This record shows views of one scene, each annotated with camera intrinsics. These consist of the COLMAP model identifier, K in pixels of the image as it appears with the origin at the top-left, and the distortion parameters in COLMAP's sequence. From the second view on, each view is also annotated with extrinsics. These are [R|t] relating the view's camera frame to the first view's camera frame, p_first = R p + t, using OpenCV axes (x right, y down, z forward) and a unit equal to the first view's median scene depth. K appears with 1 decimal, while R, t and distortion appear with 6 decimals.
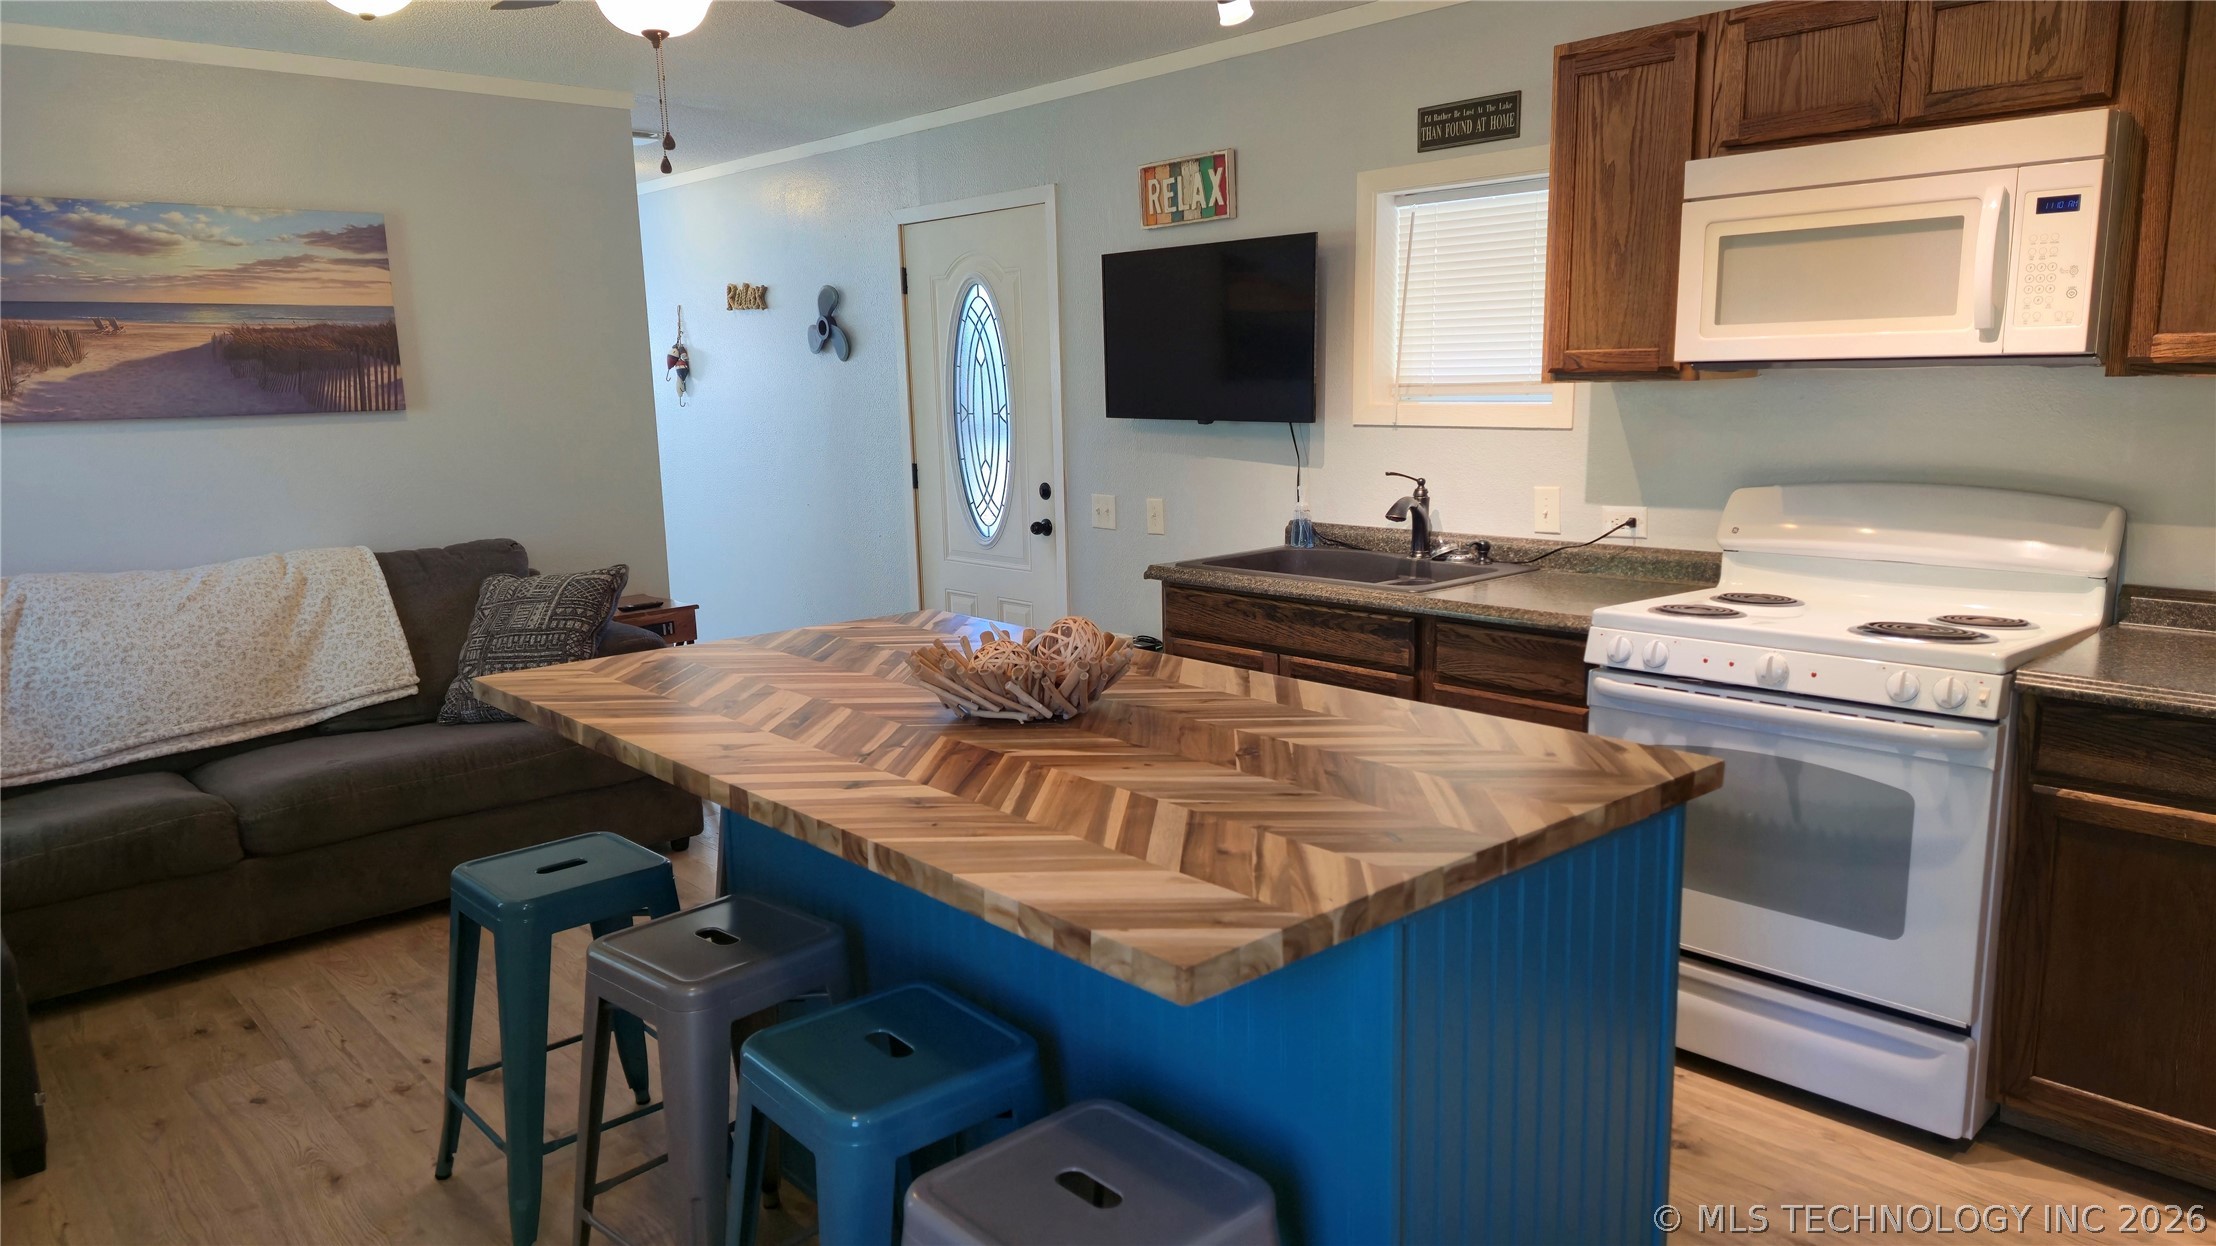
lens RADIAL K [[1454.7, 0, 1115.0], [0, 1454.7, 624.9], [0, 0, 1]] dist [0.063709, -0.060369]
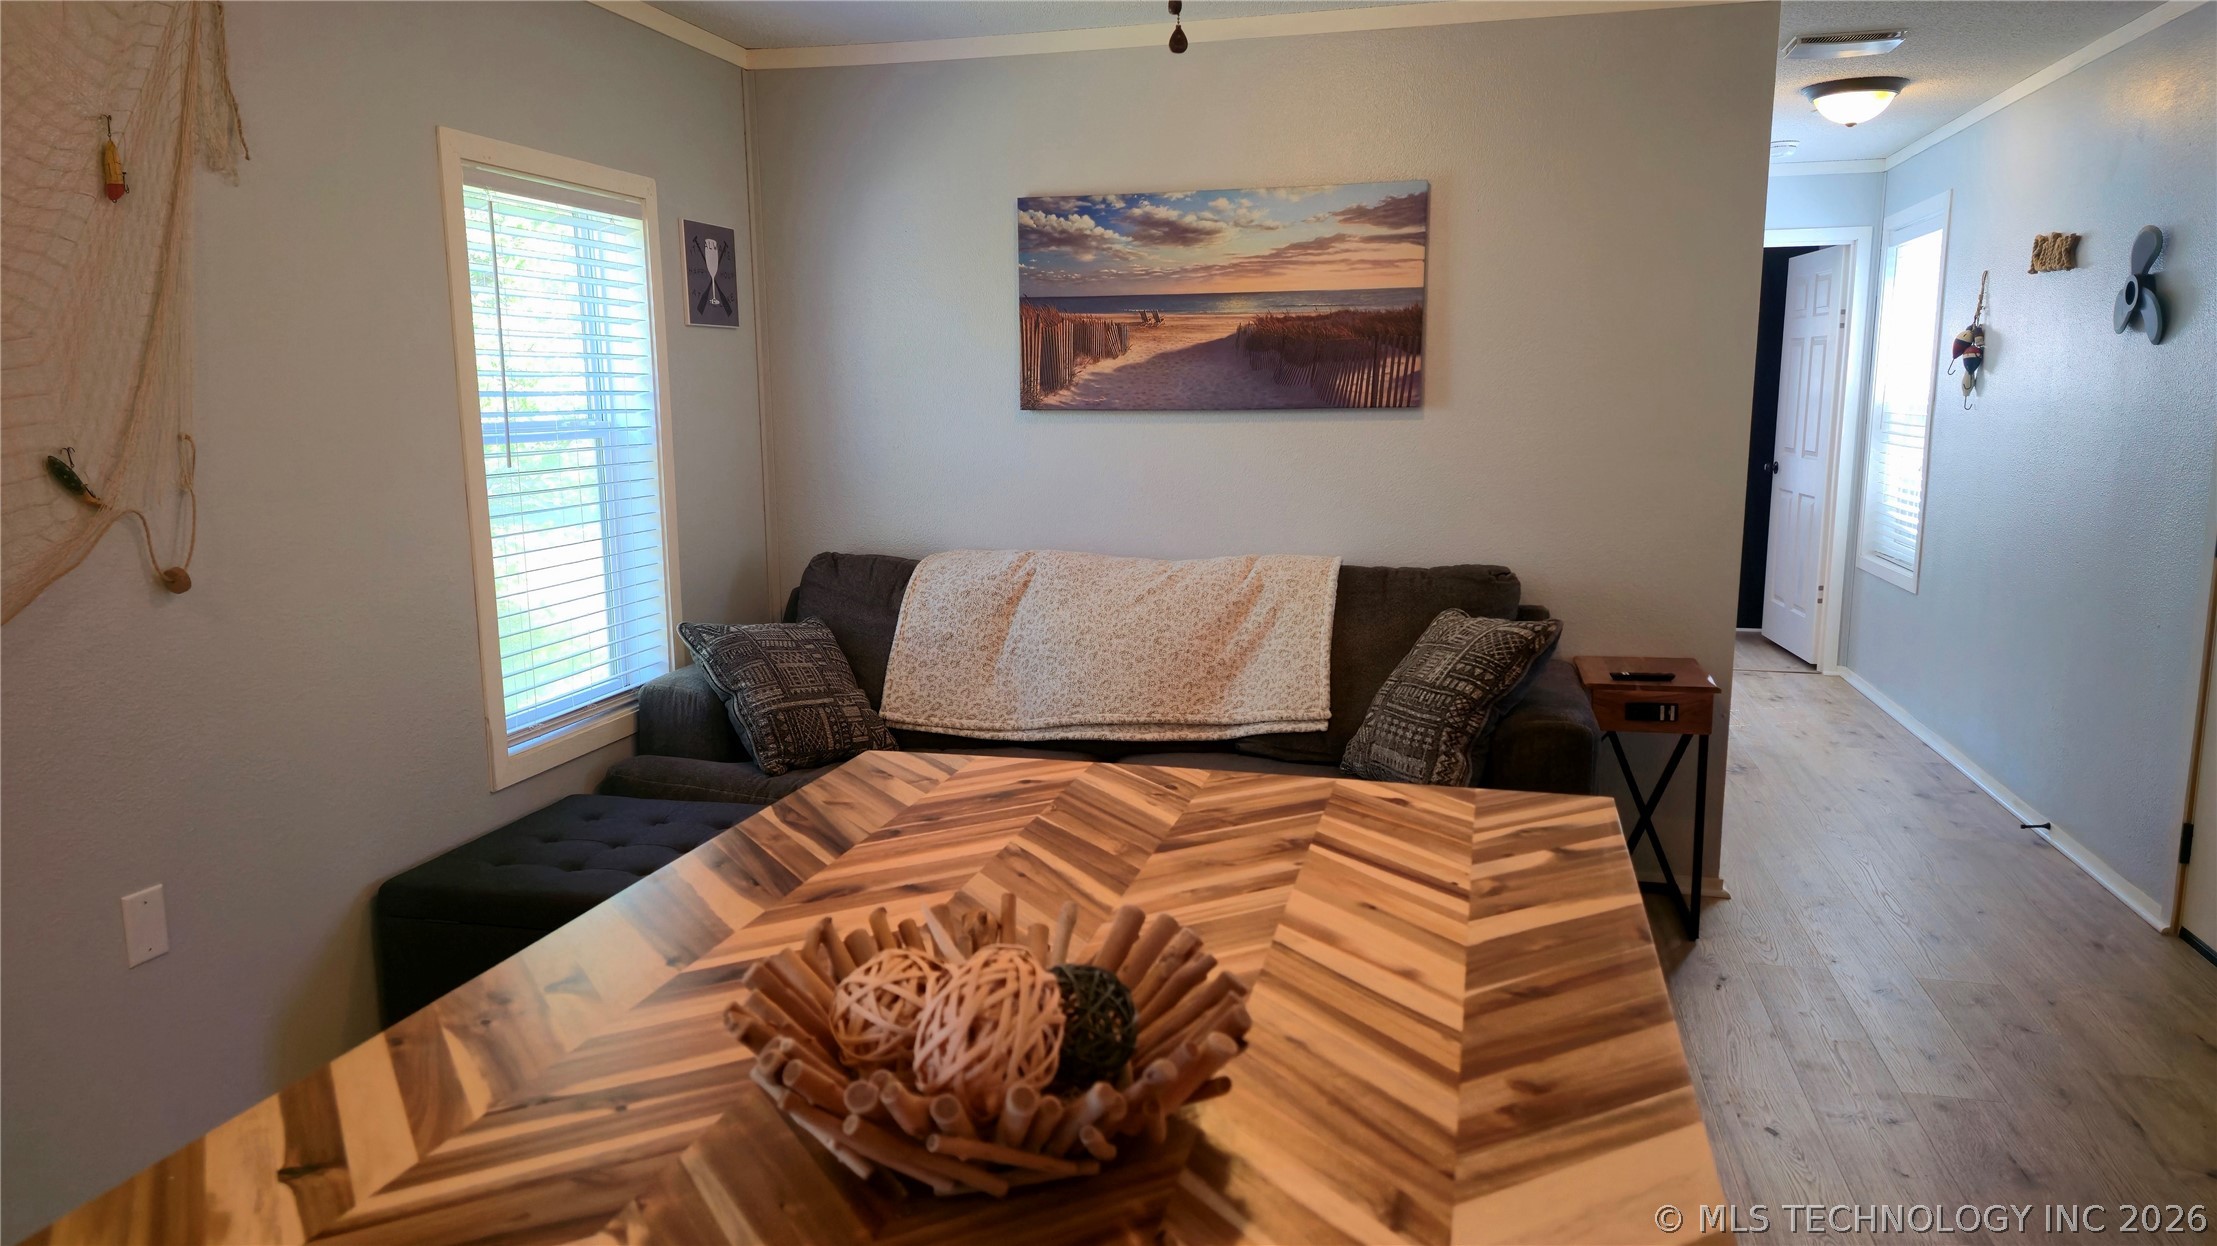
lens RADIAL K [[1448.9, 0, 1092.1], [0, 1448.9, 633.4], [0, 0, 1]] dist [0.114688, -0.140852]
pose [[0.546275, 0.158755, -0.822424, 0.172756], [-0.149537, 0.984584, 0.090731, -0.076299], [0.824150, 0.073419, 0.561593, 0.437662]]
